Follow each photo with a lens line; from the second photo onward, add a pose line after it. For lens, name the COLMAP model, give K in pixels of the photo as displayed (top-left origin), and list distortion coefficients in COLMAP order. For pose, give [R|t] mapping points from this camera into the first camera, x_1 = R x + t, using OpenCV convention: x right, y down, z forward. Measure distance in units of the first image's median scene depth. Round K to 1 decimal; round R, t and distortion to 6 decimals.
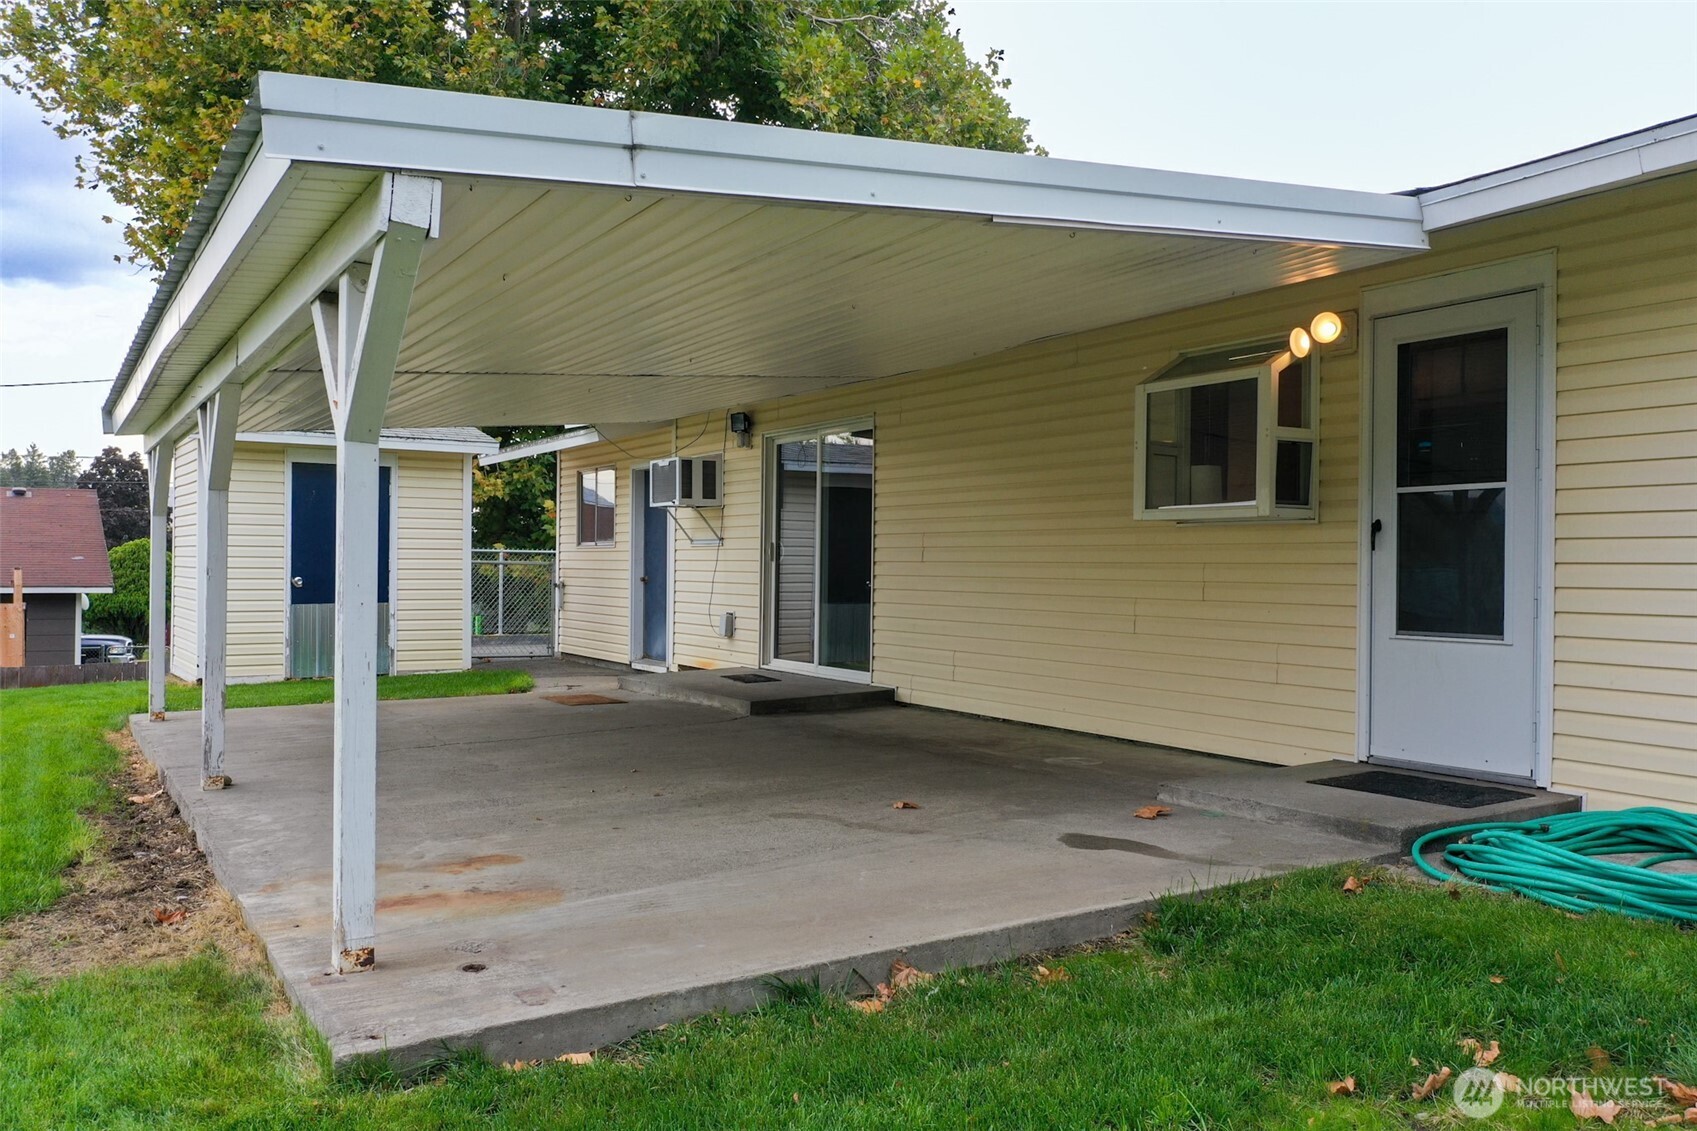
lens RADIAL K [[1329.3, 0, 848.5], [0, 1329.3, 565.5], [0, 0, 1]] dist [-0.003351, -0.002260]
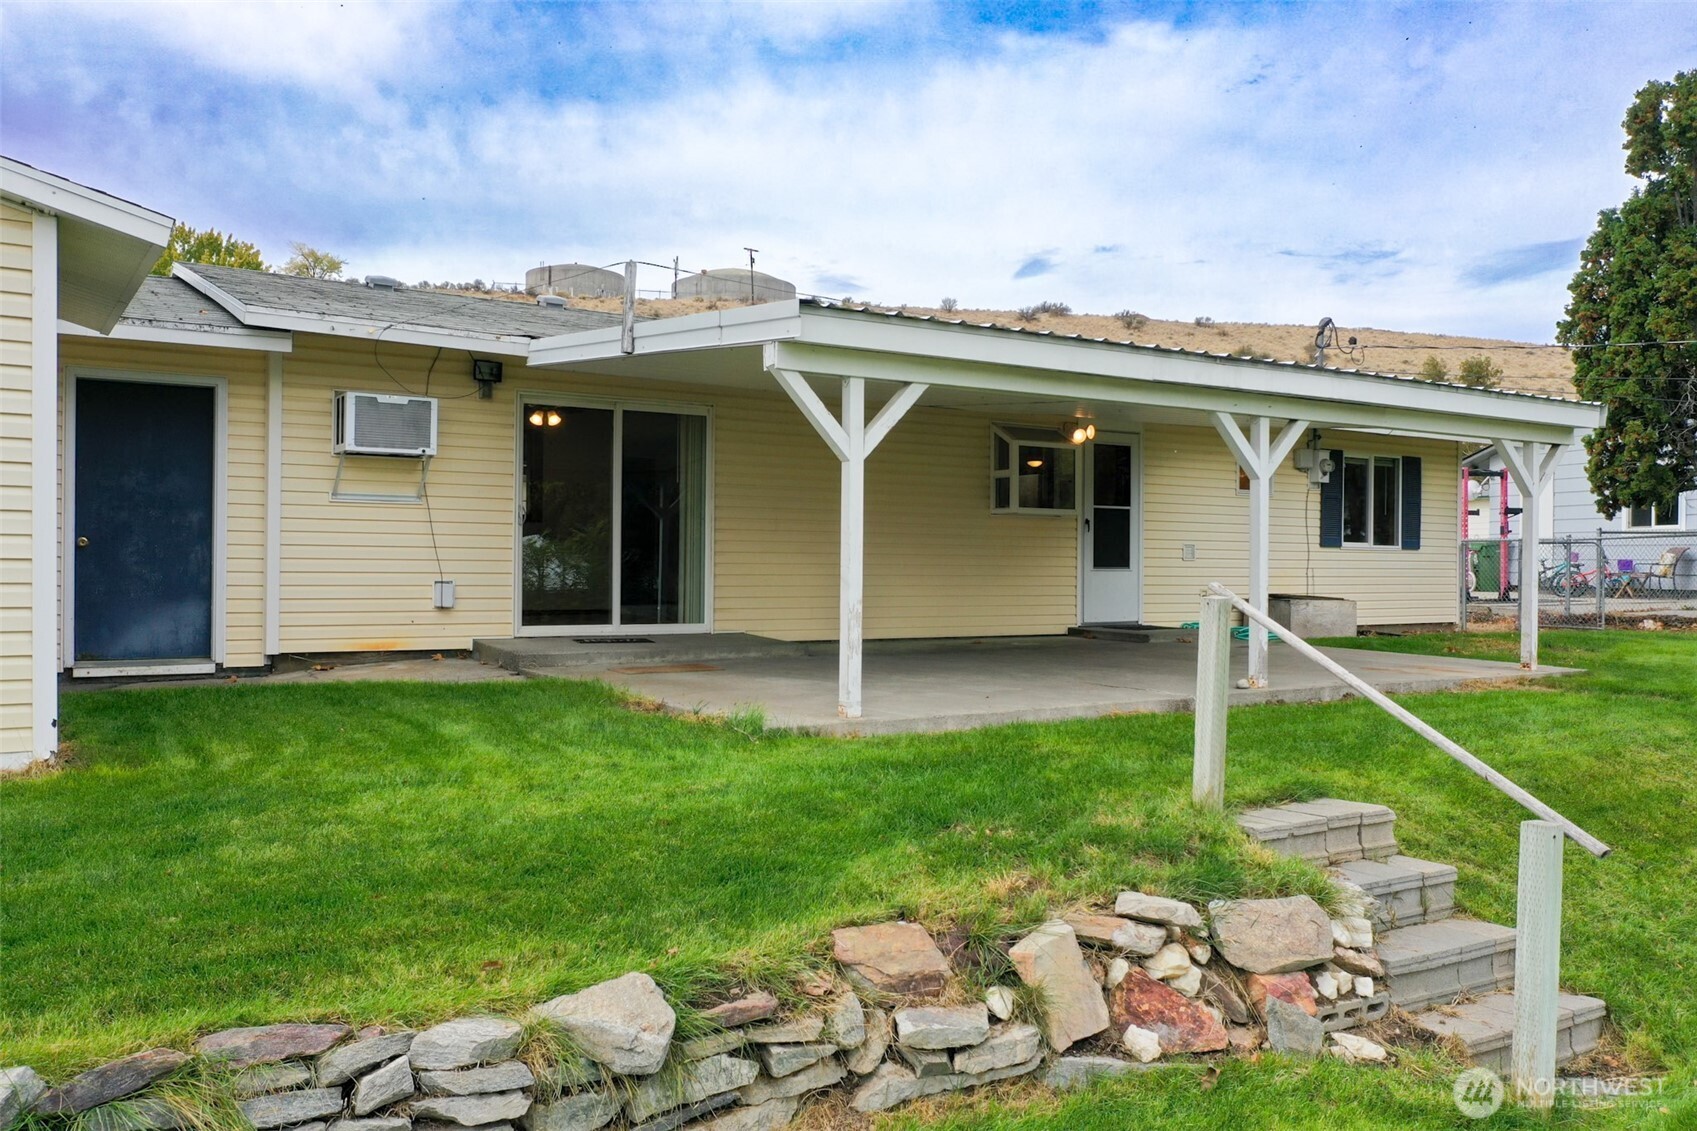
lens RADIAL K [[1320.1, 0, 848.5], [0, 1320.1, 565.5], [0, 0, 1]] dist [-0.005417, -0.001477]
pose [[-0.008357, -0.010545, 0.999909, -1.796125], [-0.010123, 0.999894, 0.010460, 0.024740], [-0.999914, -0.010035, -0.008463, 1.373825]]
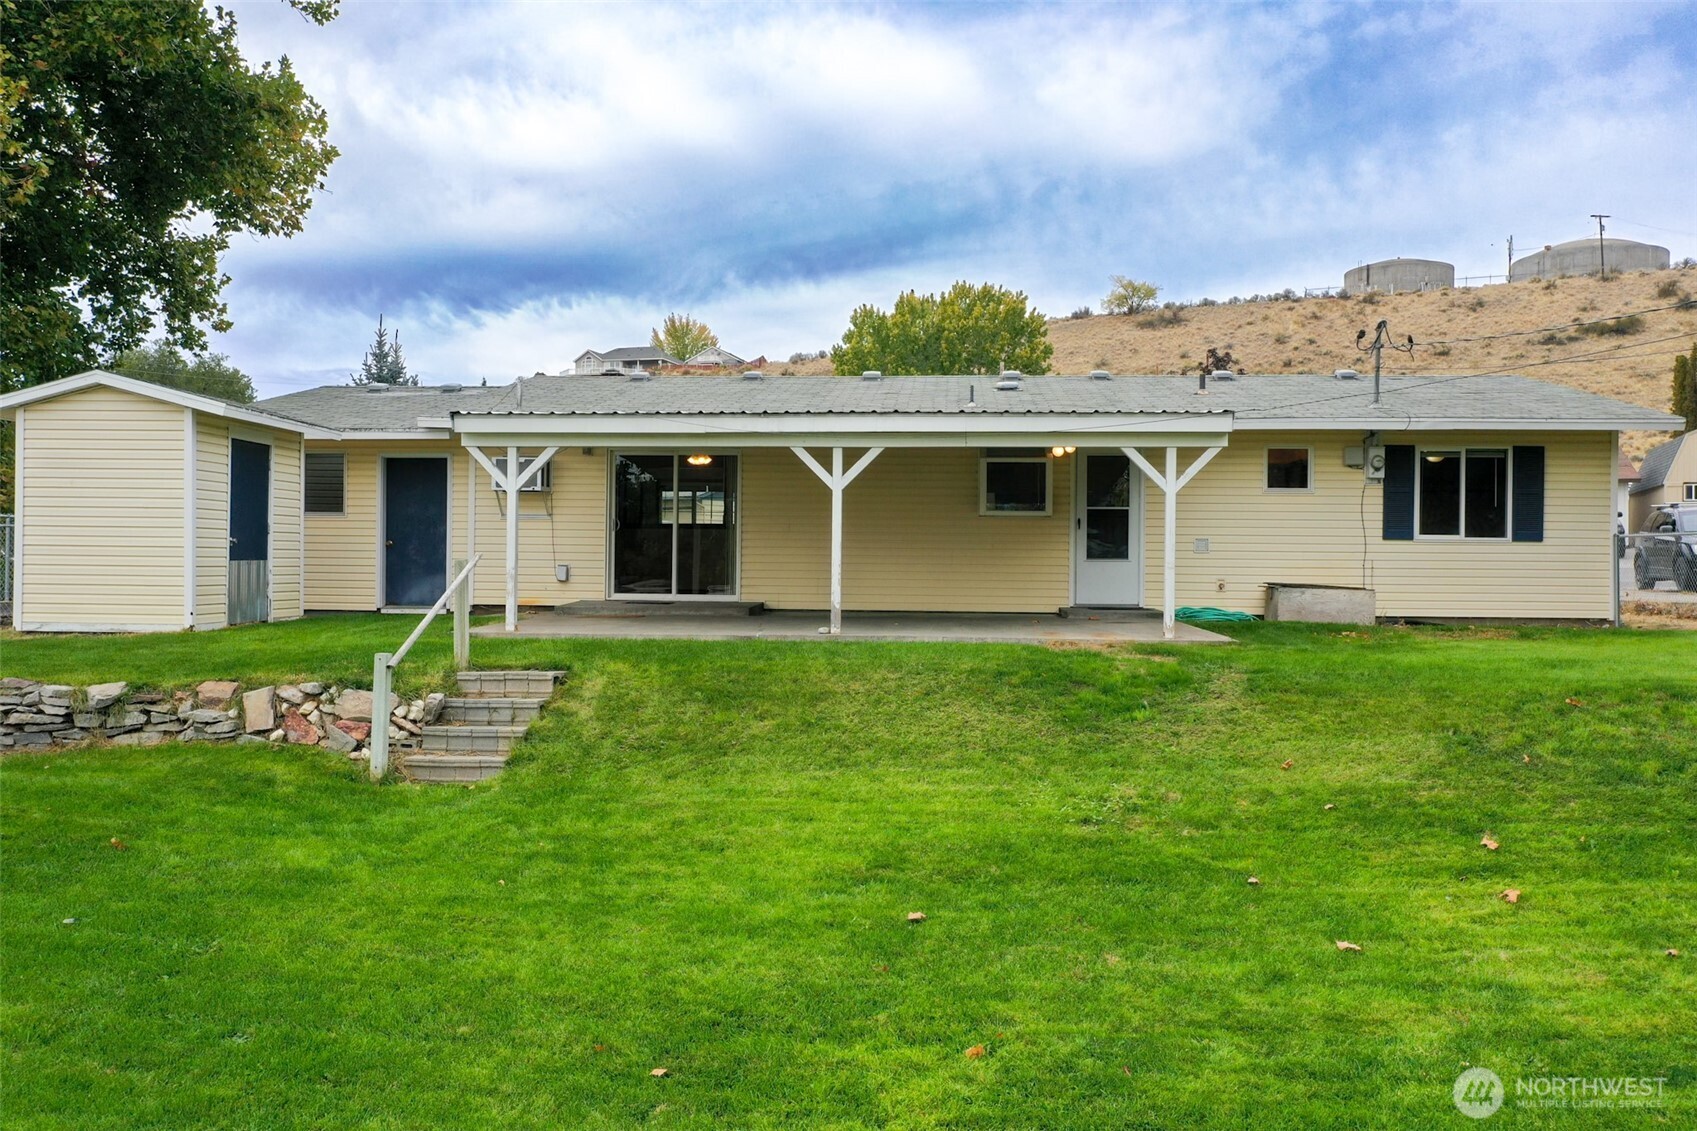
lens RADIAL K [[1329.3, 0, 848.5], [0, 1329.3, 565.5], [0, 0, 1]] dist [-0.003351, -0.002260]
pose [[0.587573, -0.003091, 0.809165, -2.038145], [-0.005198, 0.999958, 0.007595, 0.043172], [-0.809154, -0.008668, 0.587533, -0.226704]]
